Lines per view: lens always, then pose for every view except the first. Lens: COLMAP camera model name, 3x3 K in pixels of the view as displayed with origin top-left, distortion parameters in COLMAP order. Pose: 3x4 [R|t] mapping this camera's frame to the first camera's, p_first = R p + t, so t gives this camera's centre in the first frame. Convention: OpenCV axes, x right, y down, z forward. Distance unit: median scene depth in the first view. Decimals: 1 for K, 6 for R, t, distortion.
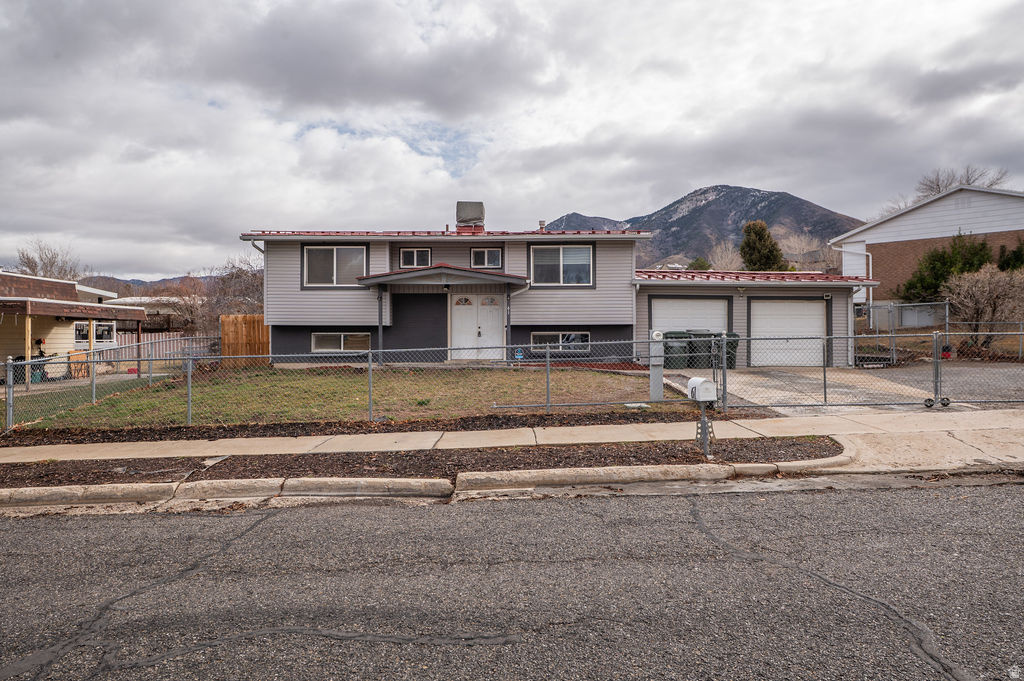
lens RADIAL K [[636.6, 0, 512.0], [0, 636.6, 340.5], [0, 0, 1]] dist [-0.003367, -0.000546]
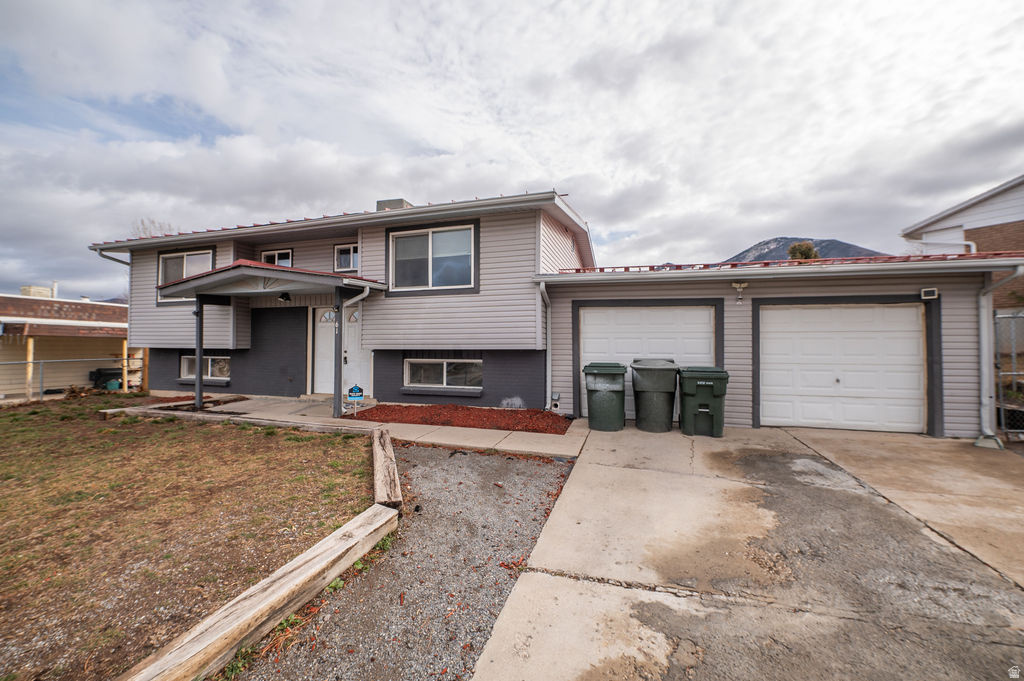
lens RADIAL K [[407.2, 0, 504.2], [0, 407.2, 338.6], [0, 0, 1]] dist [-0.020072, -0.000136]
pose [[0.959827, -0.001772, -0.280587, 0.262872], [-0.004398, 0.999762, -0.021359, -0.026644], [0.280558, 0.021735, 0.959591, 0.608290]]
